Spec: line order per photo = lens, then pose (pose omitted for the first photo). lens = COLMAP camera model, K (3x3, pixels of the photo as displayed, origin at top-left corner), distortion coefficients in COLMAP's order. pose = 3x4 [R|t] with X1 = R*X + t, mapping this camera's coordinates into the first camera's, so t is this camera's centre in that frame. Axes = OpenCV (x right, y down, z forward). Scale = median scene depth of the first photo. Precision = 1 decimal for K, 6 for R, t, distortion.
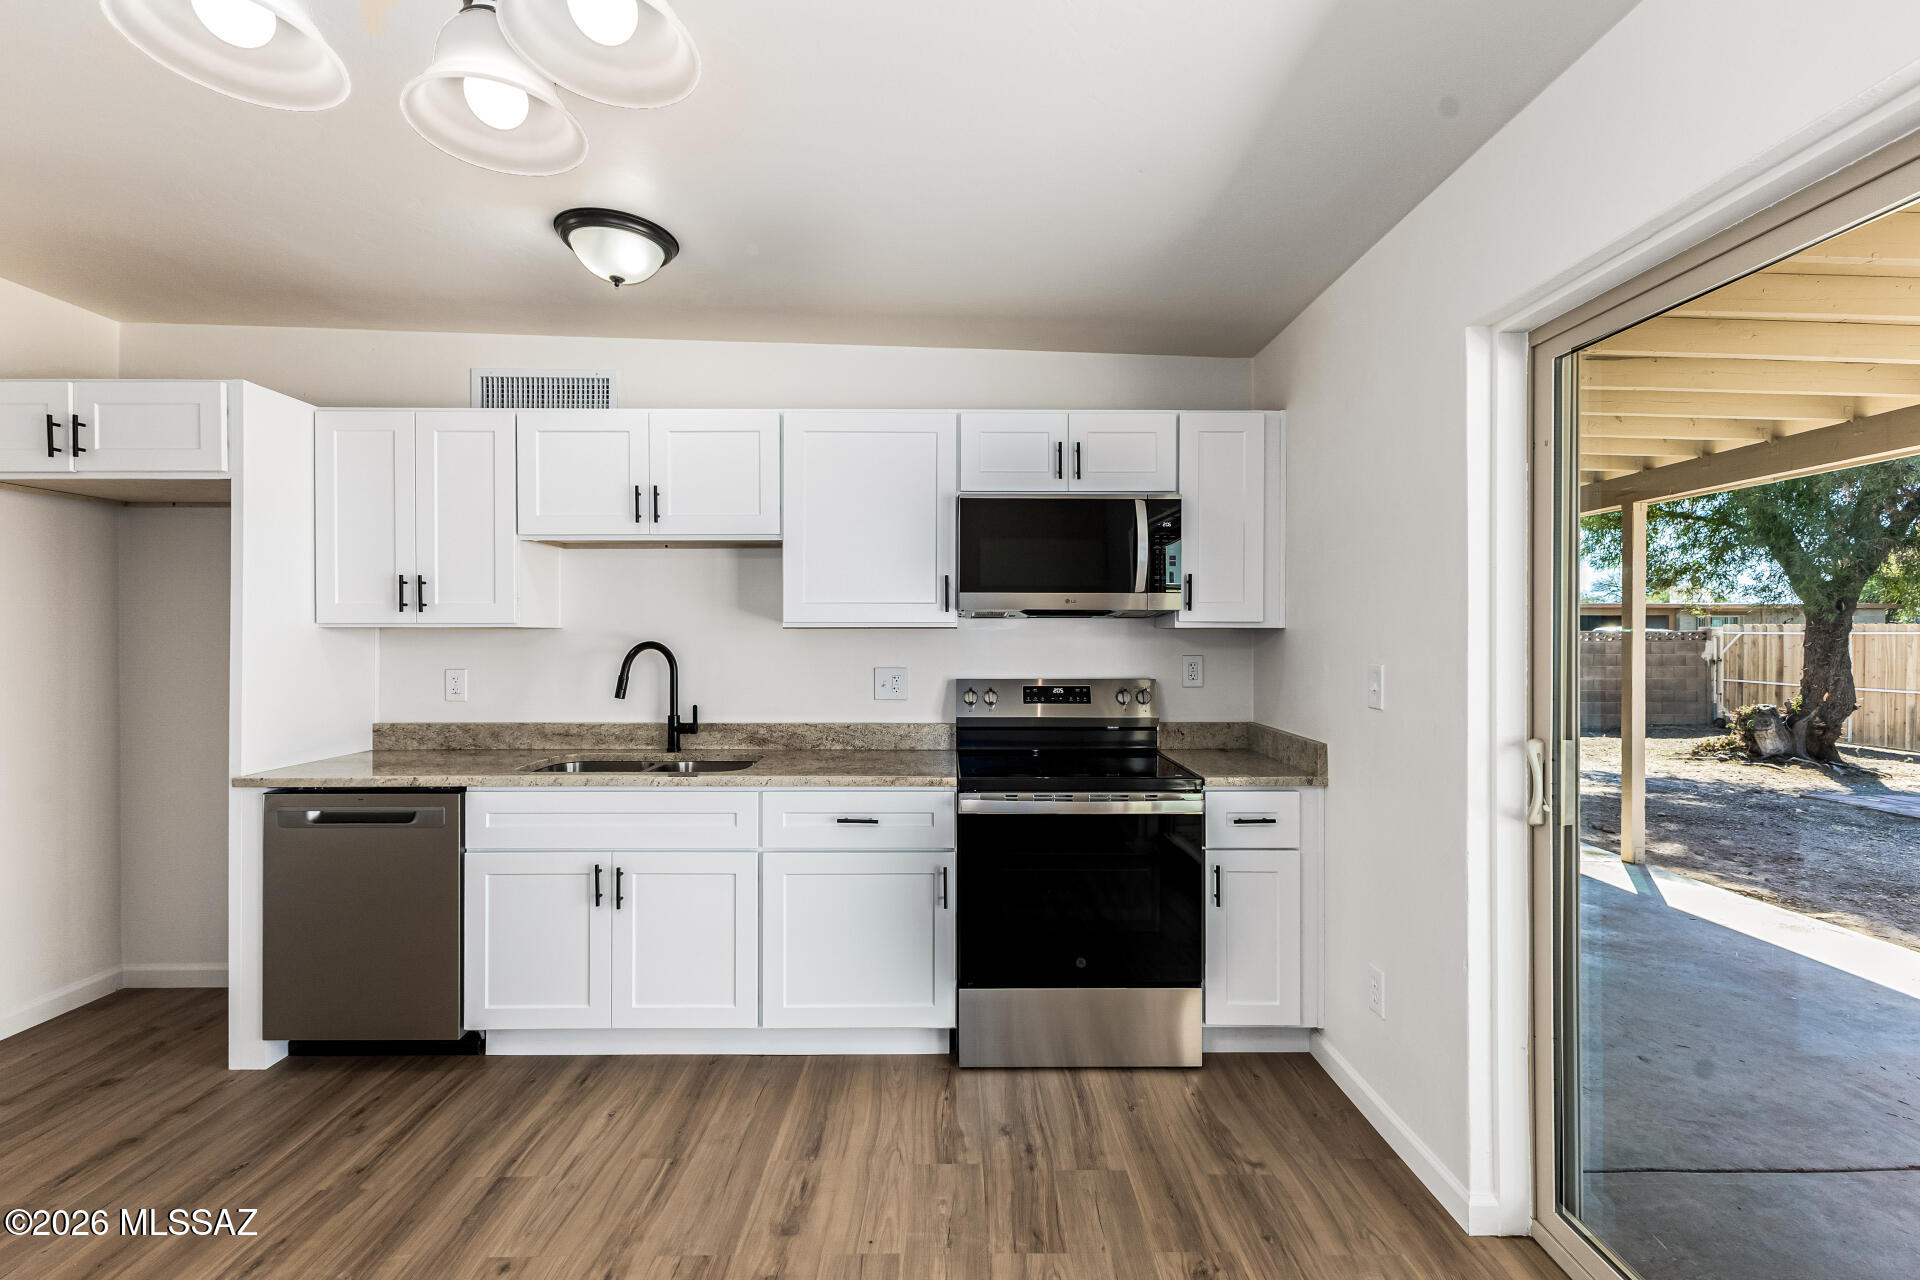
lens RADIAL K [[841.3, 0, 962.6], [0, 841.3, 634.9], [0, 0, 1]] dist [0.002321, 0.000205]
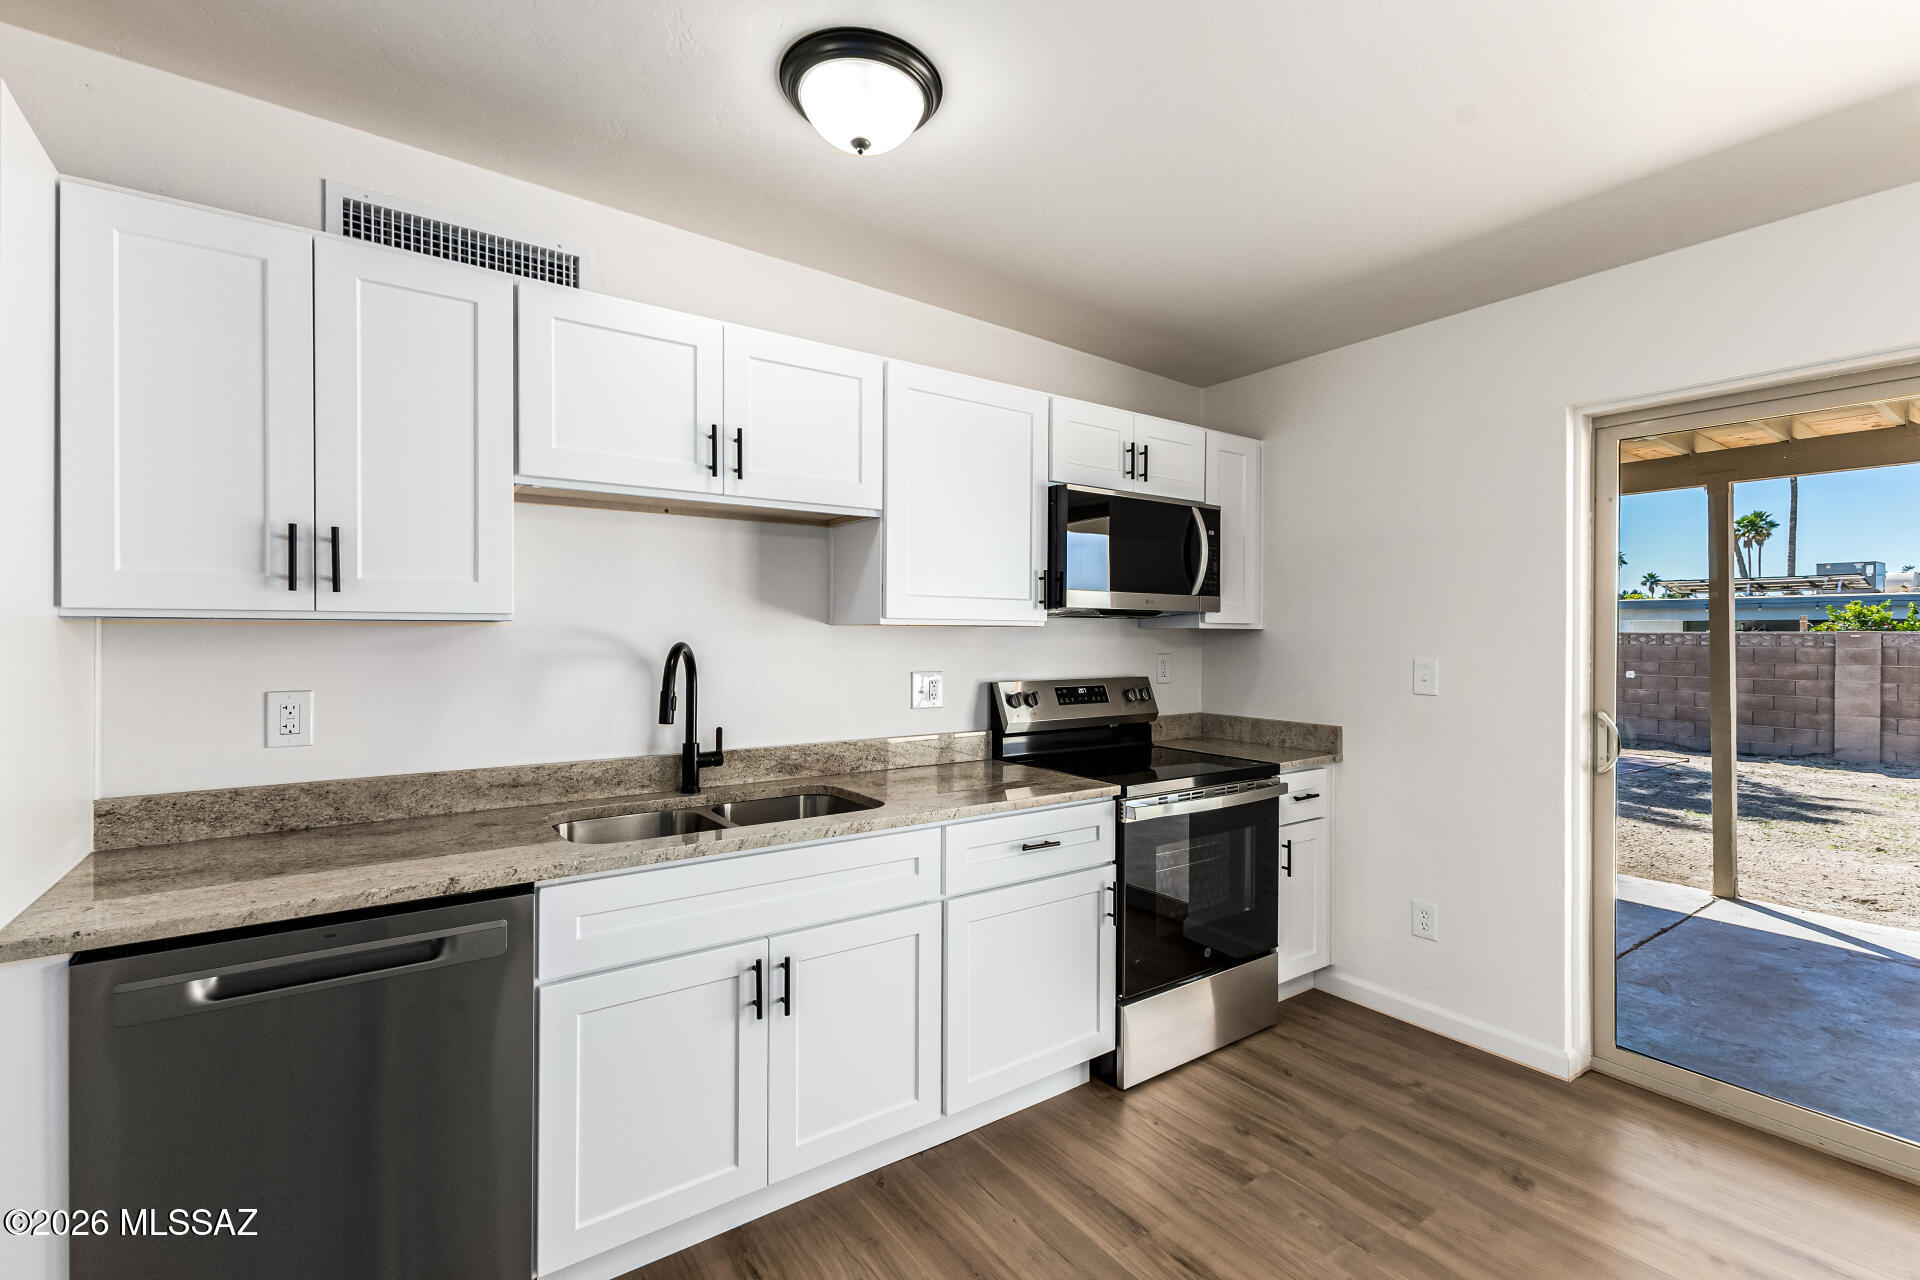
lens RADIAL K [[841.3, 0, 962.6], [0, 841.3, 634.9], [0, 0, 1]] dist [0.002321, 0.000205]
pose [[0.820434, 0.001619, 0.571739, -0.621830], [-0.003500, 0.999991, 0.002191, -0.001227], [-0.571731, -0.003799, 0.820432, 0.290989]]
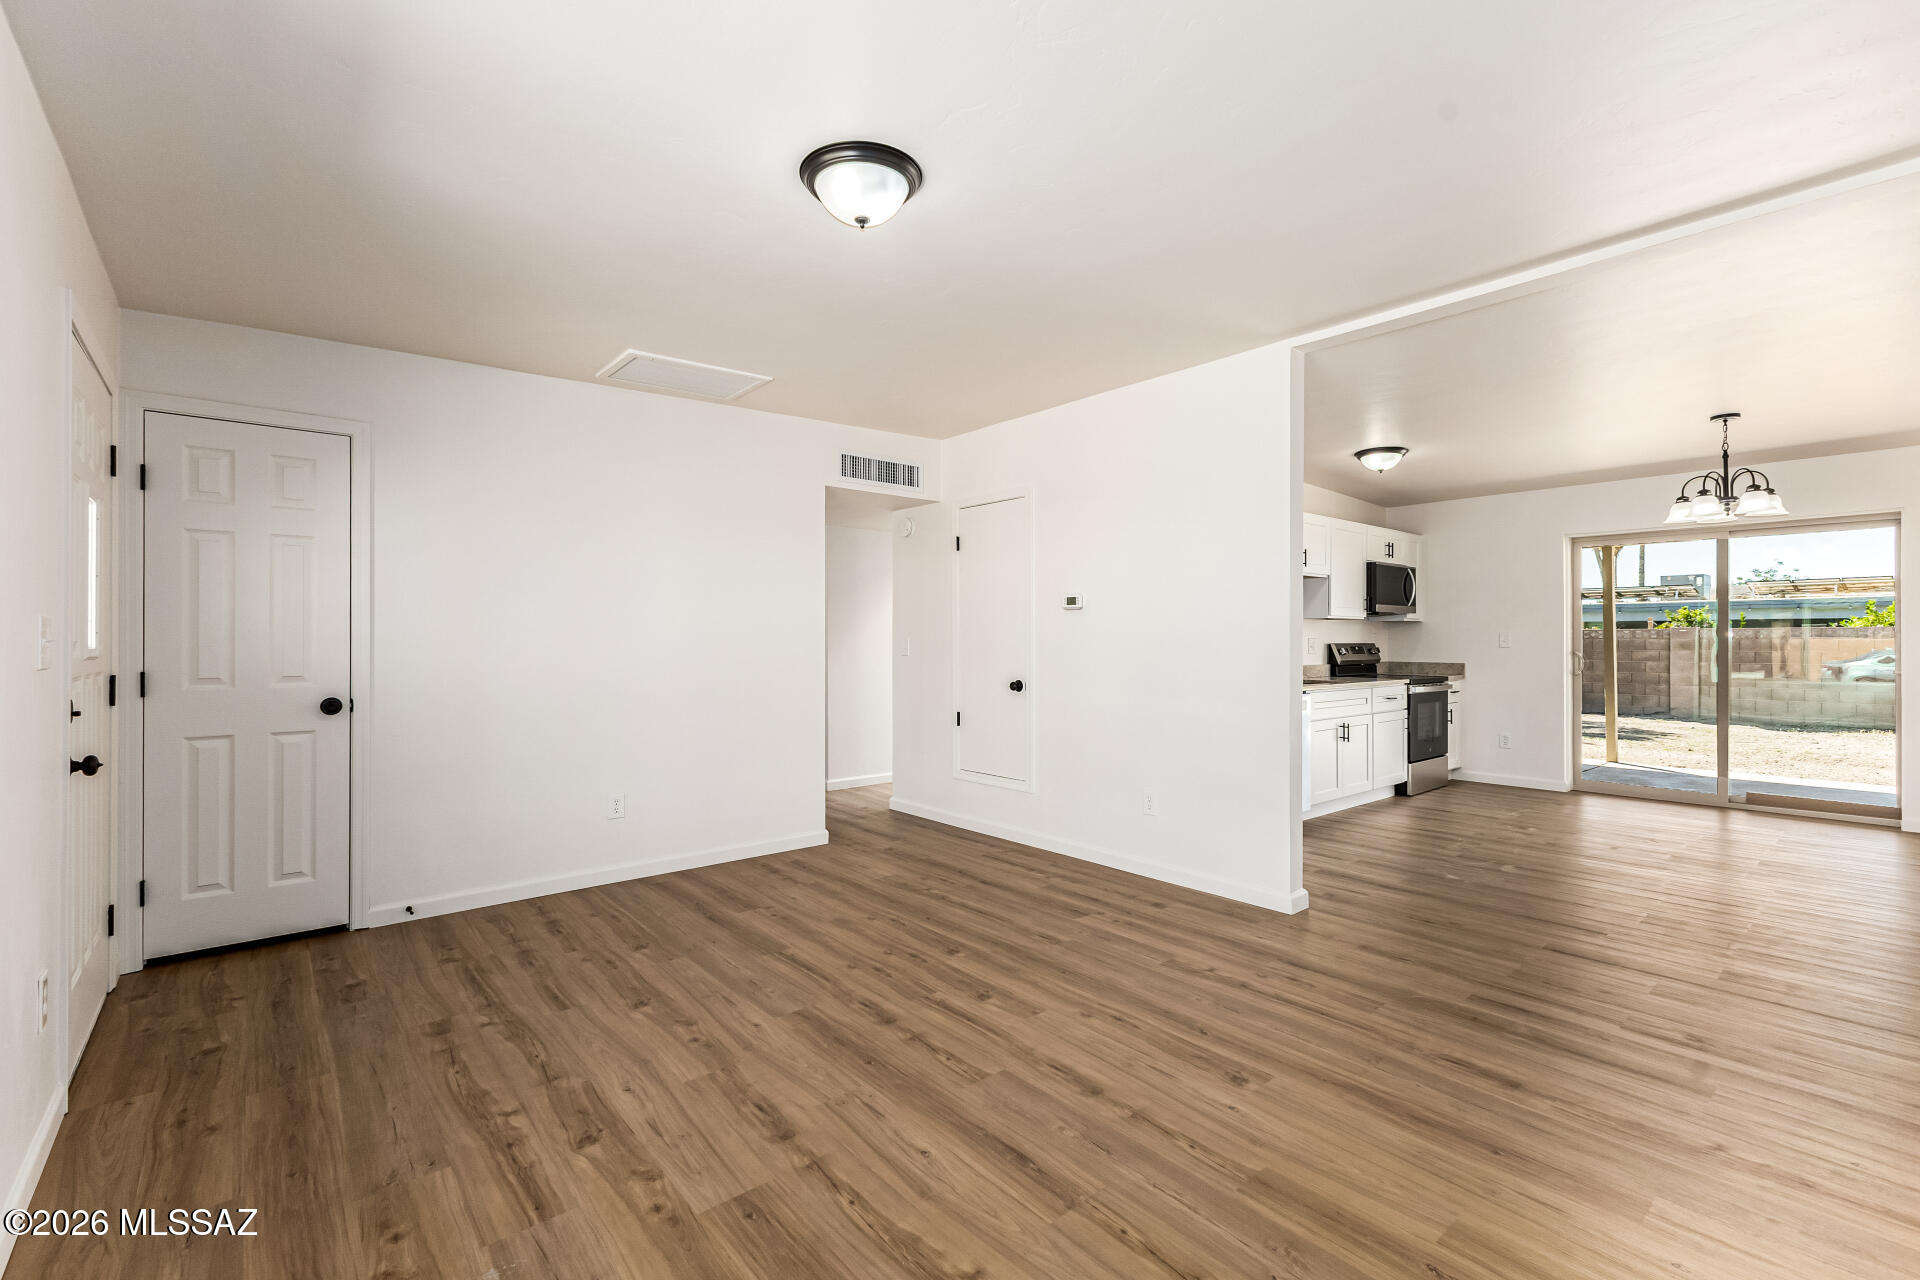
lens RADIAL K [[824.7, 0, 966.3], [0, 824.7, 635.7], [0, 0, 1]] dist [-0.000603, -0.000061]
pose [[0.765741, 0.000811, 0.643149, -2.329593], [0.001412, 0.999995, -0.002943, 0.041758], [-0.643148, 0.003162, 0.765735, -0.027721]]
